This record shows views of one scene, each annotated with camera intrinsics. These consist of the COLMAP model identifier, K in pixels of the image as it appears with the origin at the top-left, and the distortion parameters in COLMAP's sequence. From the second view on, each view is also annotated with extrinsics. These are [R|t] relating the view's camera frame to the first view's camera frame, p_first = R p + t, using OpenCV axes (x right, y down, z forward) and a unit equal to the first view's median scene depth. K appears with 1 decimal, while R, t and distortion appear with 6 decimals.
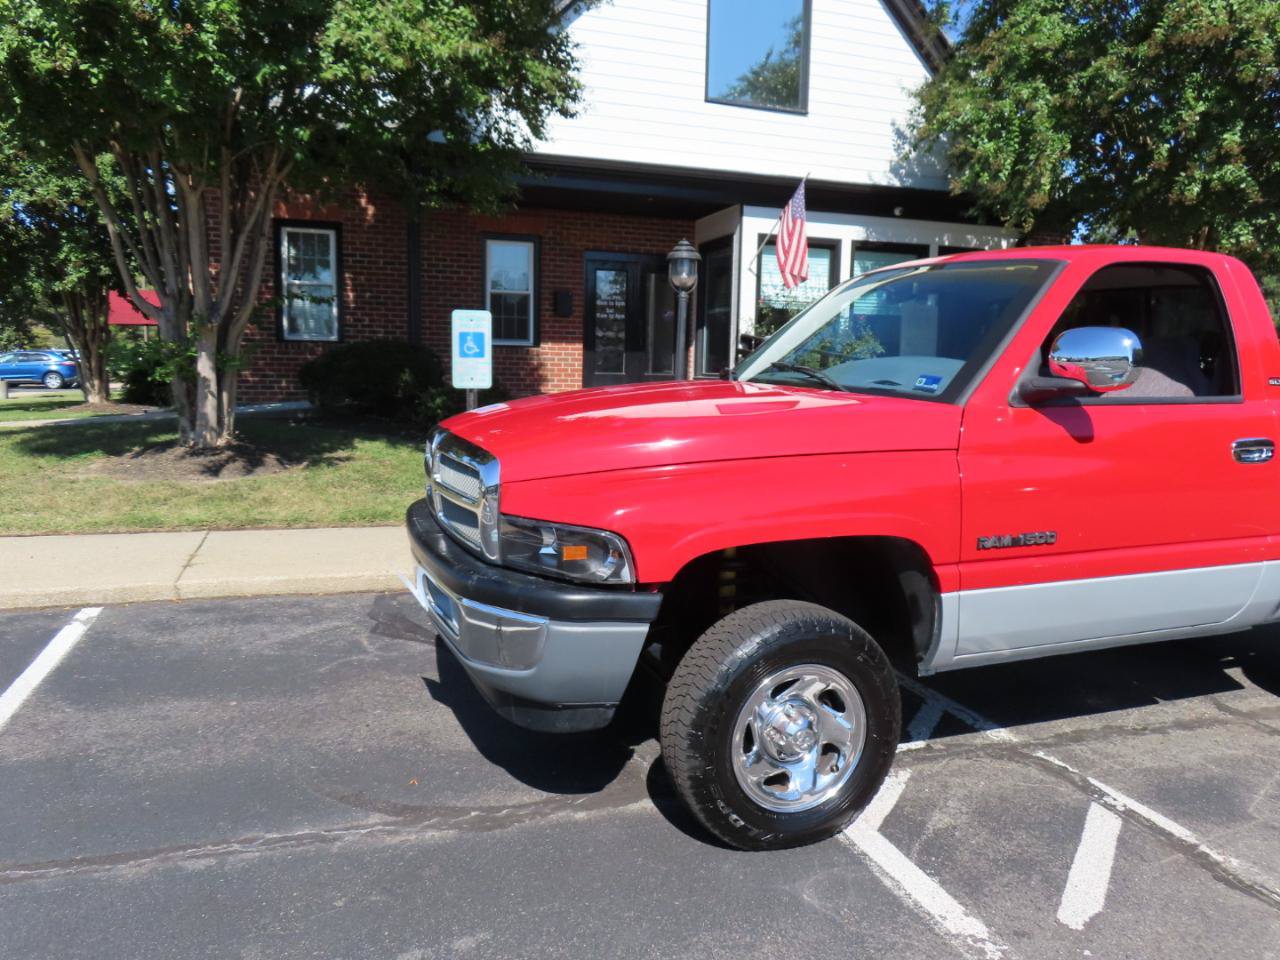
lens RADIAL K [[919.7, 0, 642.4], [0, 919.7, 476.7], [0, 0, 1]] dist [-0.009619, 0.003644]
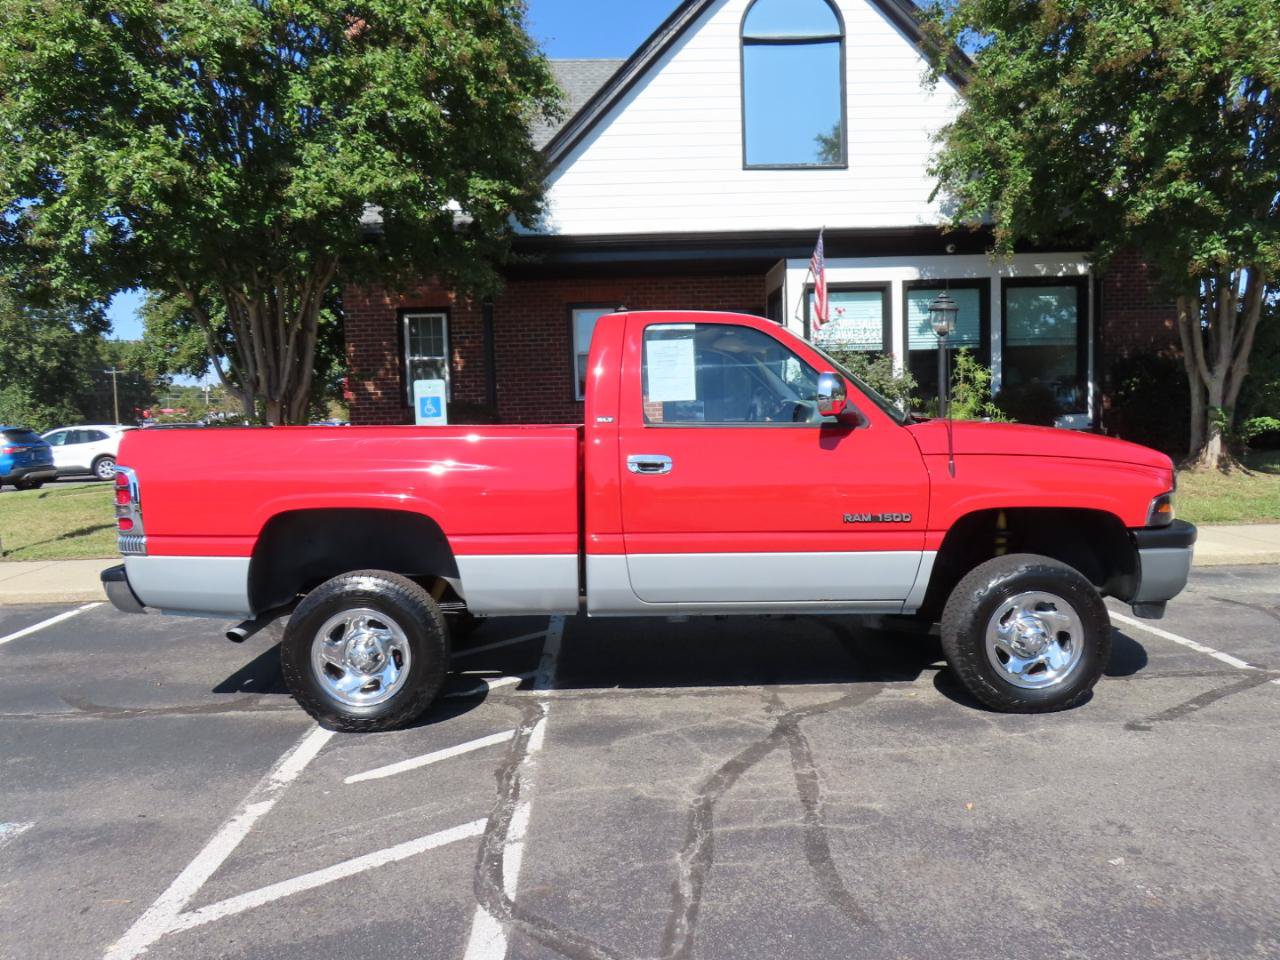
lens RADIAL K [[919.7, 0, 643.4], [0, 919.7, 477.1], [0, 0, 1]] dist [-0.009619, 0.003644]
pose [[0.957254, -0.031208, -0.287559, 0.381394], [0.016441, 0.998426, -0.053626, 0.020252], [0.288780, 0.046605, 0.956260, -0.093484]]
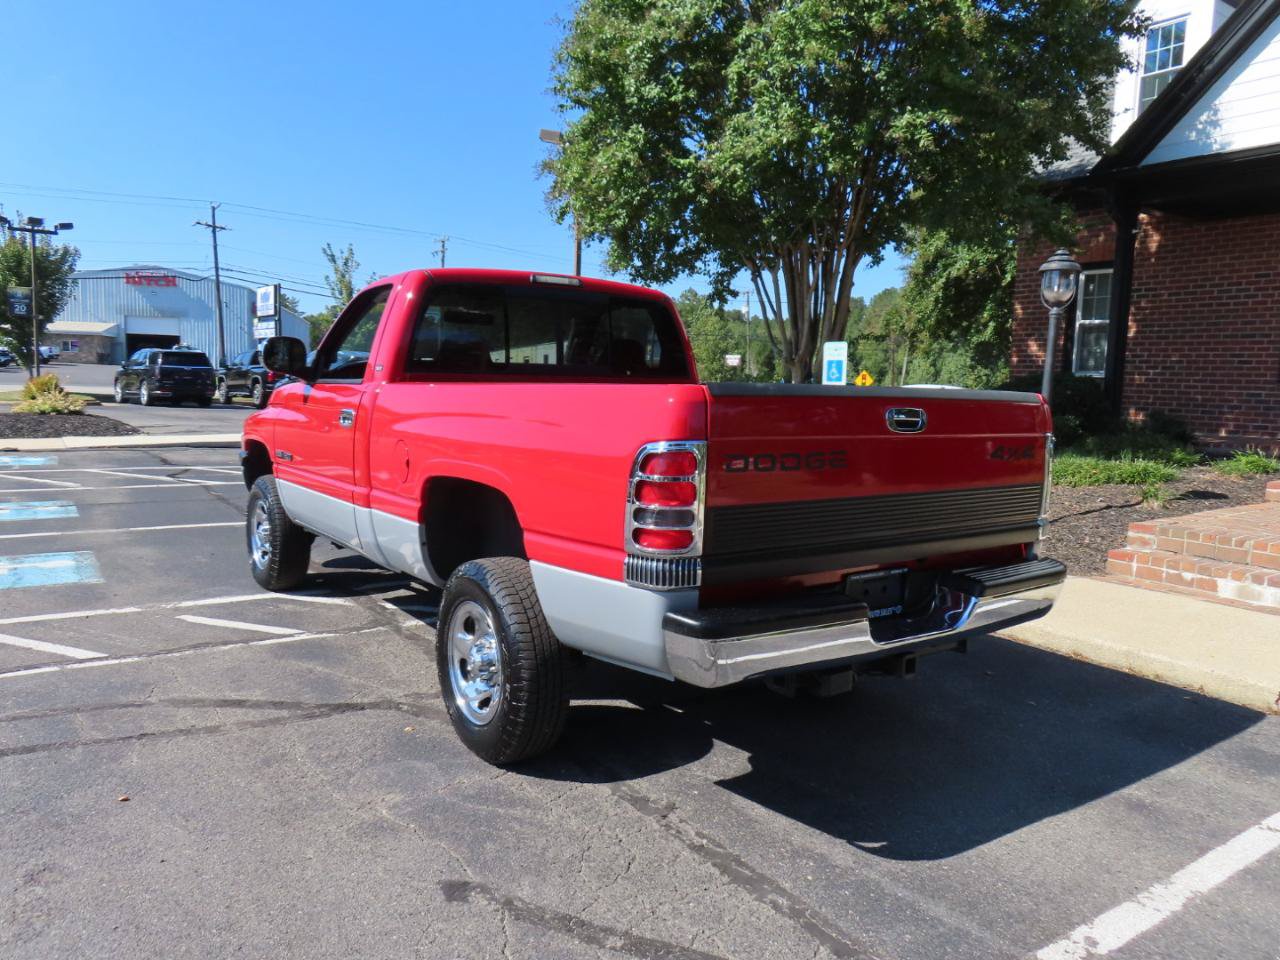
lens RADIAL K [[919.7, 0, 643.2], [0, 919.7, 476.2], [0, 0, 1]] dist [-0.009619, 0.003644]
pose [[0.268321, 0.087070, -0.959386, 0.763734], [-0.144004, 0.988342, 0.049423, -0.026666], [0.952505, 0.124894, 0.277732, 0.382468]]
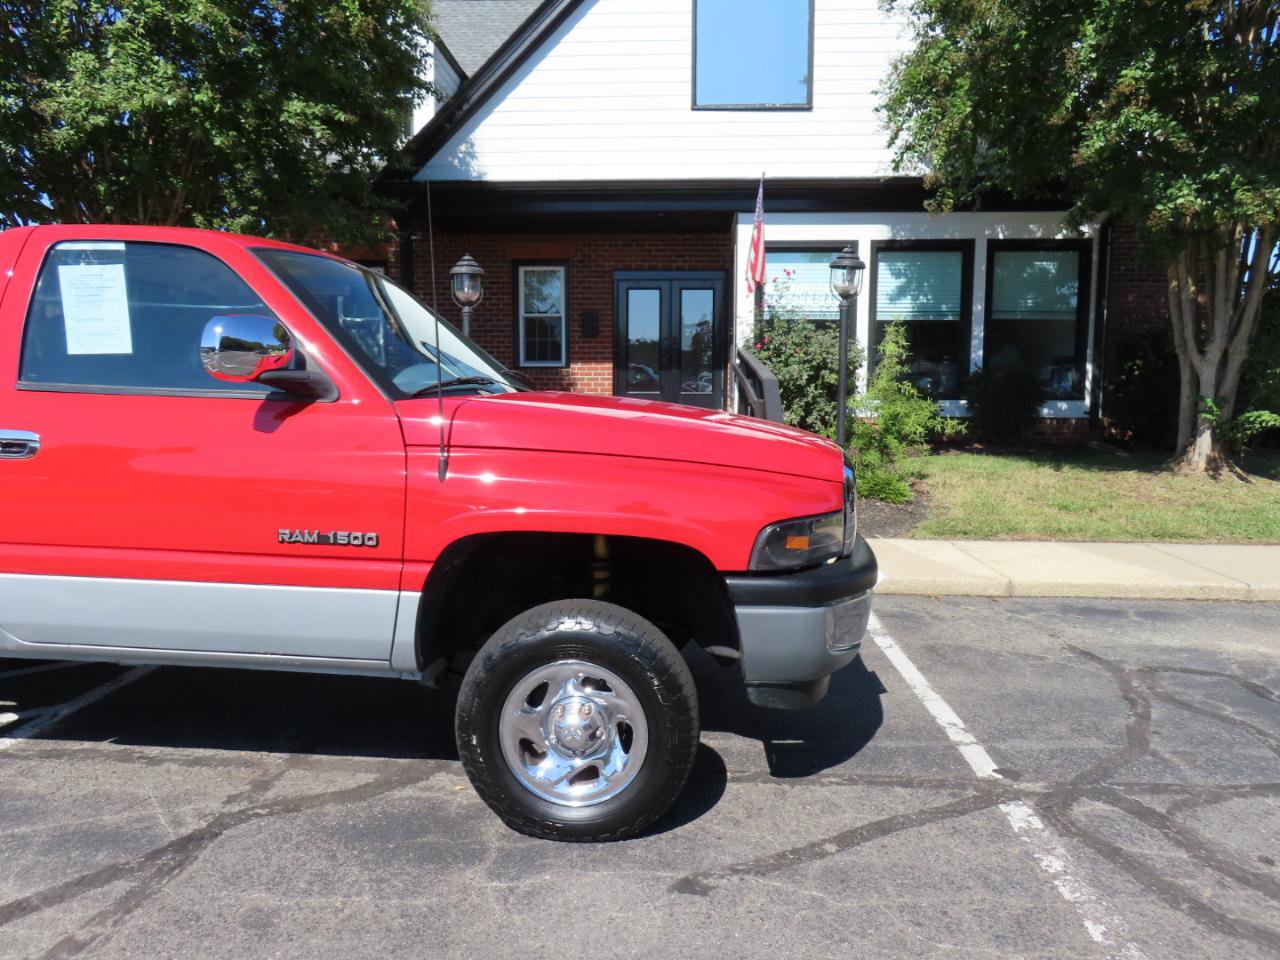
lens RADIAL K [[919.7, 0, 645.7], [0, 919.7, 477.2], [0, 0, 1]] dist [-0.009619, 0.003644]
pose [[0.928863, 0.018740, -0.369949, 0.574395], [-0.028833, 0.999347, -0.021770, 0.000965], [0.369300, 0.030888, 0.928797, 0.141189]]
